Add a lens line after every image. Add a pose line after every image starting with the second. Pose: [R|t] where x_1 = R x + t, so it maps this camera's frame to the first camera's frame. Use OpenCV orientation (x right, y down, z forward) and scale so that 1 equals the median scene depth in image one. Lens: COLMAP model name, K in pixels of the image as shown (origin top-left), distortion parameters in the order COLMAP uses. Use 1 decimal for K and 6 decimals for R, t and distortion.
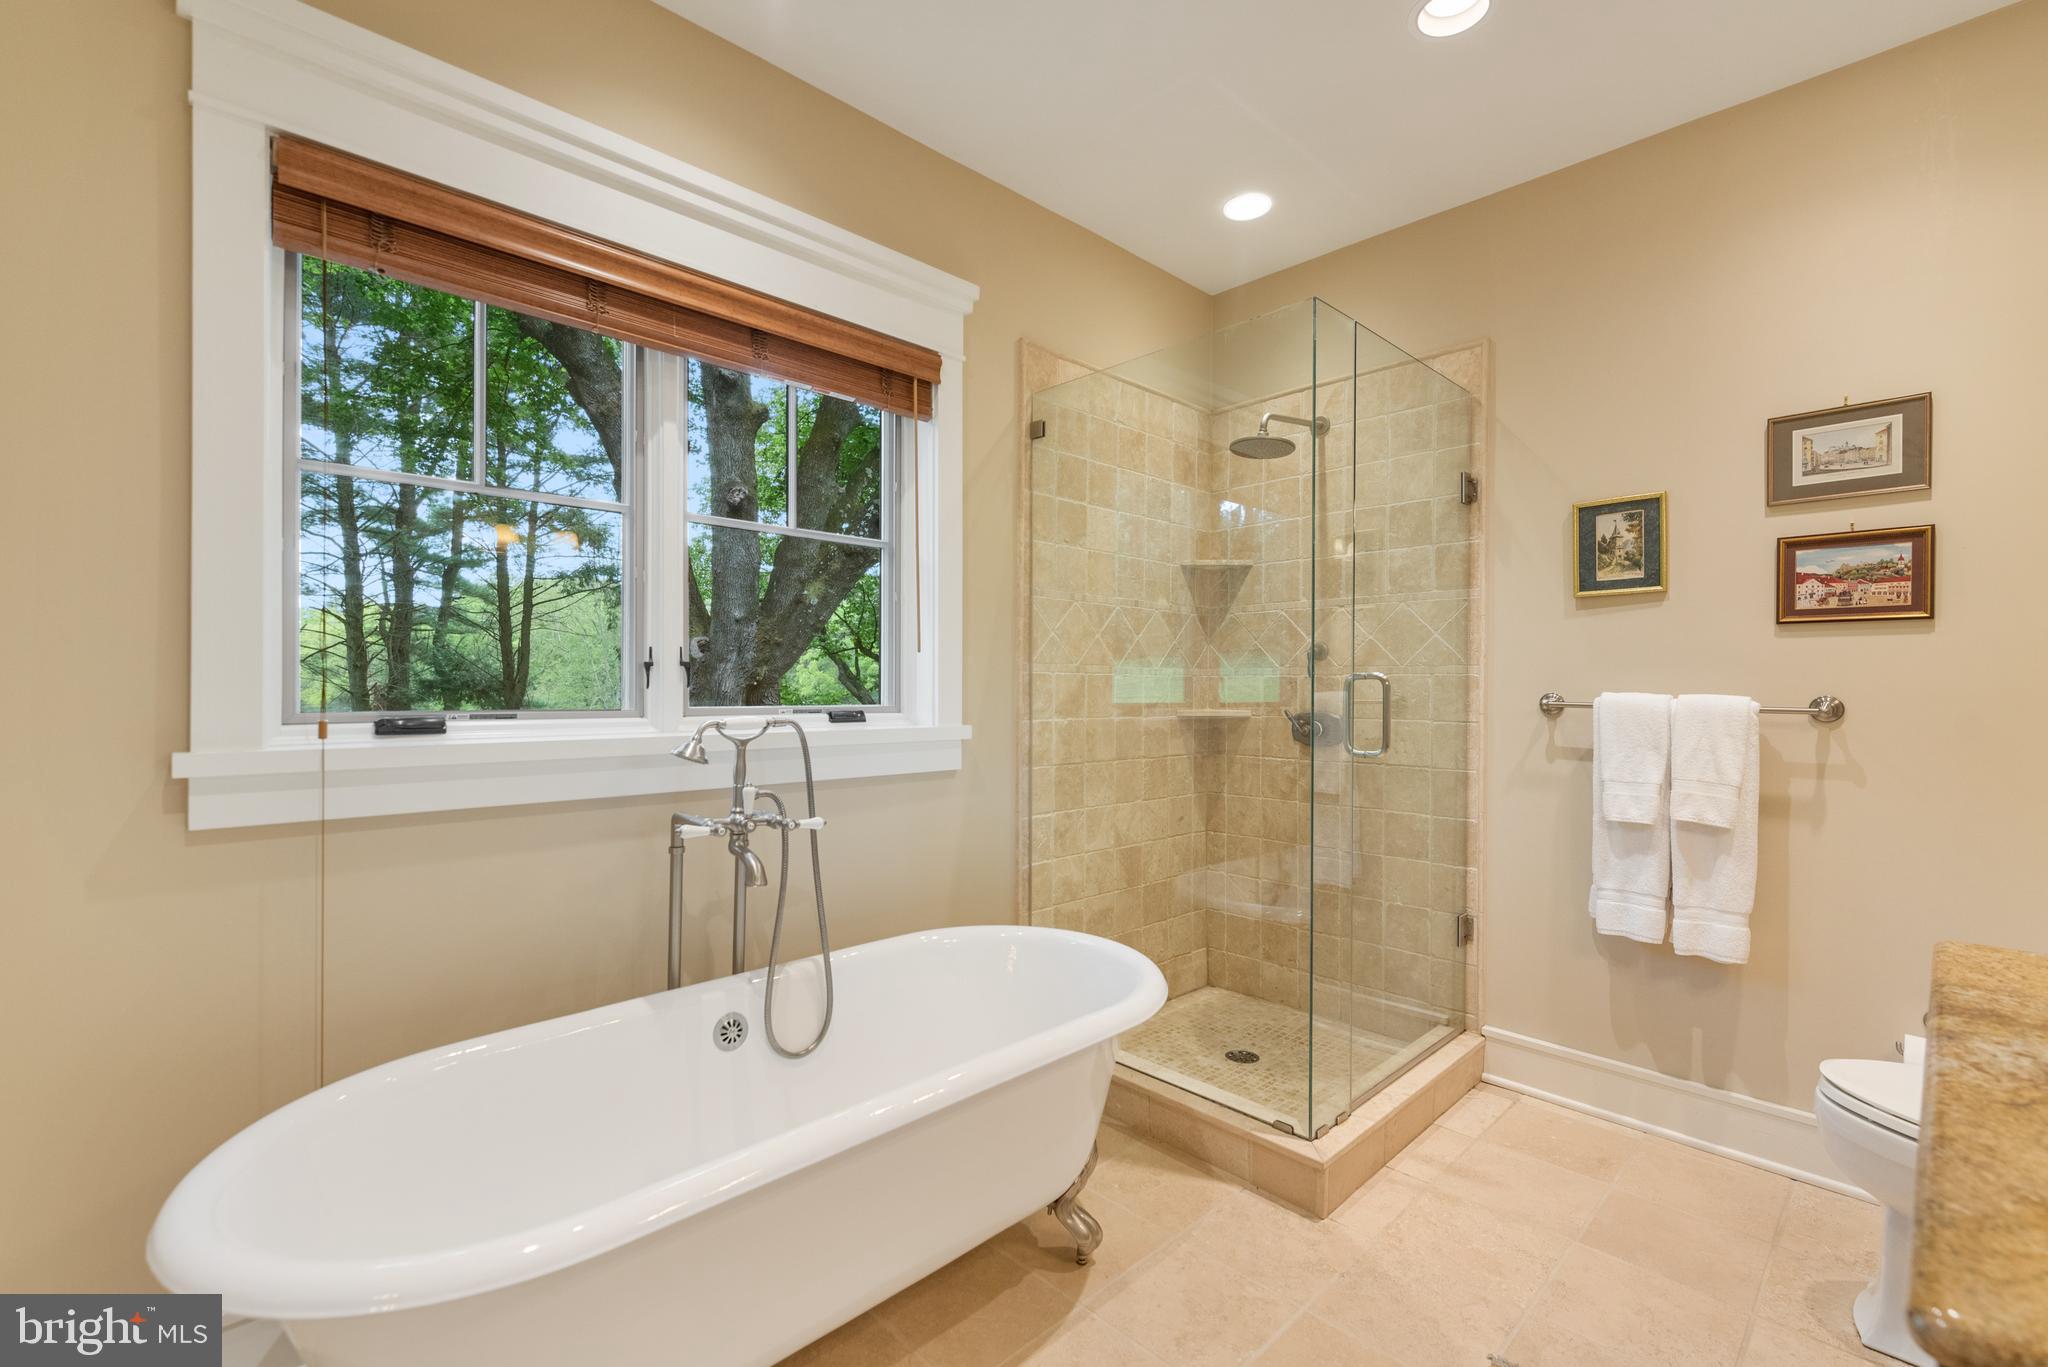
lens RADIAL K [[894.0, 0, 1024.4], [0, 894.0, 691.3], [0, 0, 1]] dist [-0.000382, -0.000211]
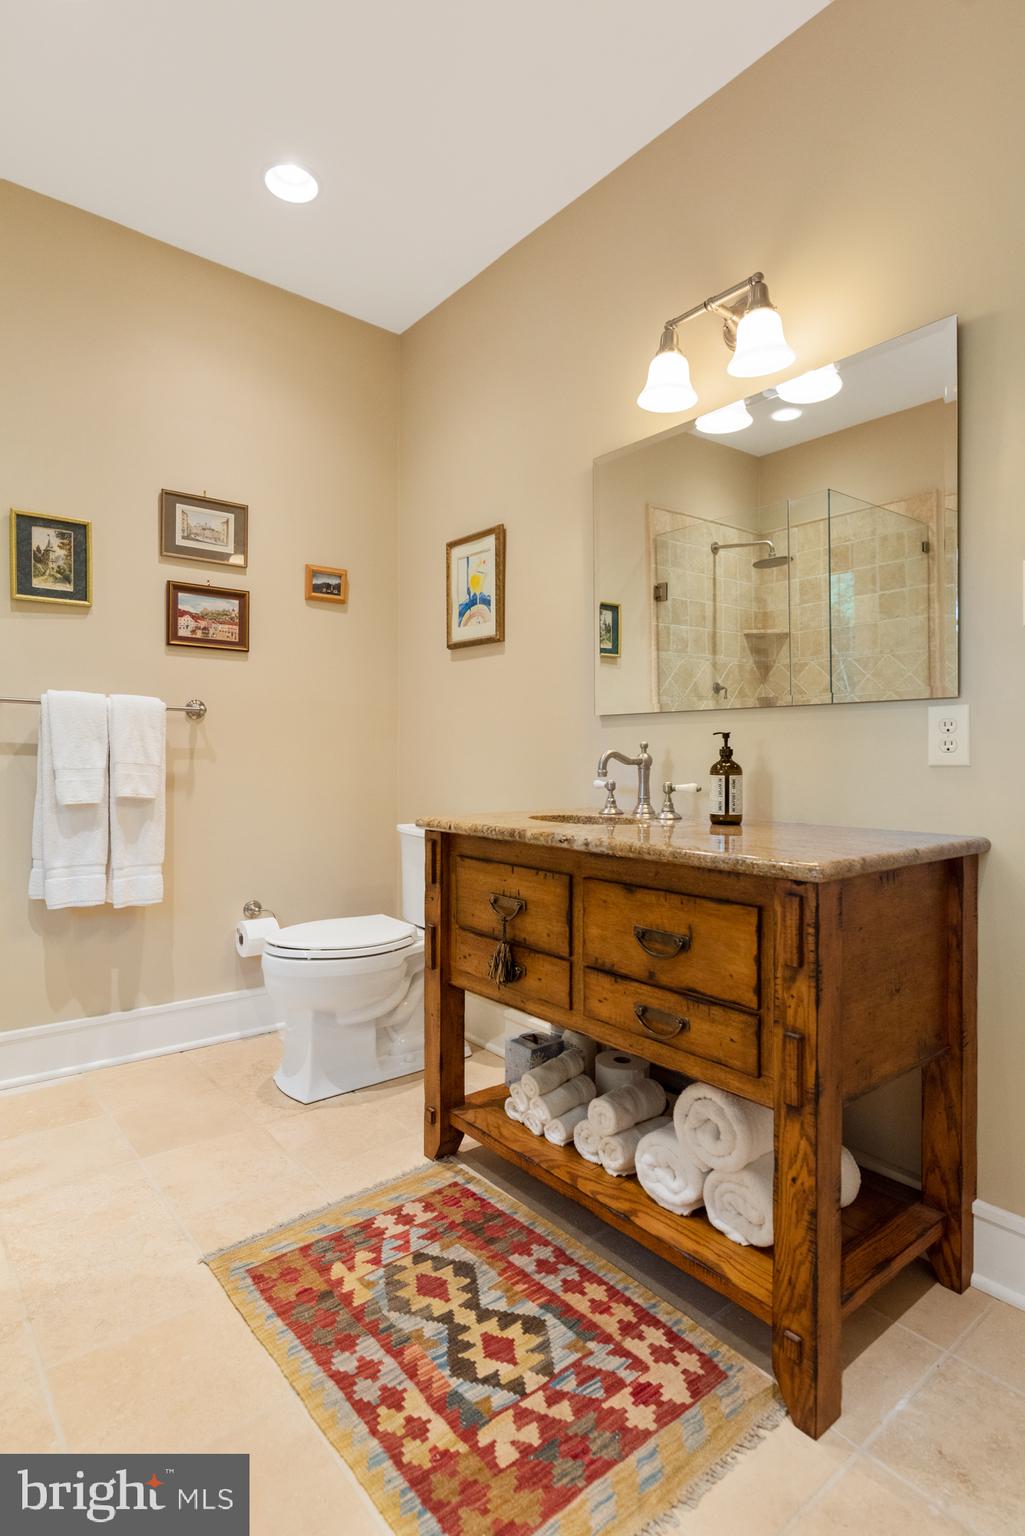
lens RADIAL K [[810.7, 0, 512.6], [0, 810.7, 760.2], [0, 0, 1]] dist [-0.001686, 0.000077]
pose [[0.073367, -0.011117, 0.997243, -0.325246], [-0.003086, 0.999931, 0.011374, 0.080583], [-0.997300, -0.003912, 0.073328, 0.391048]]
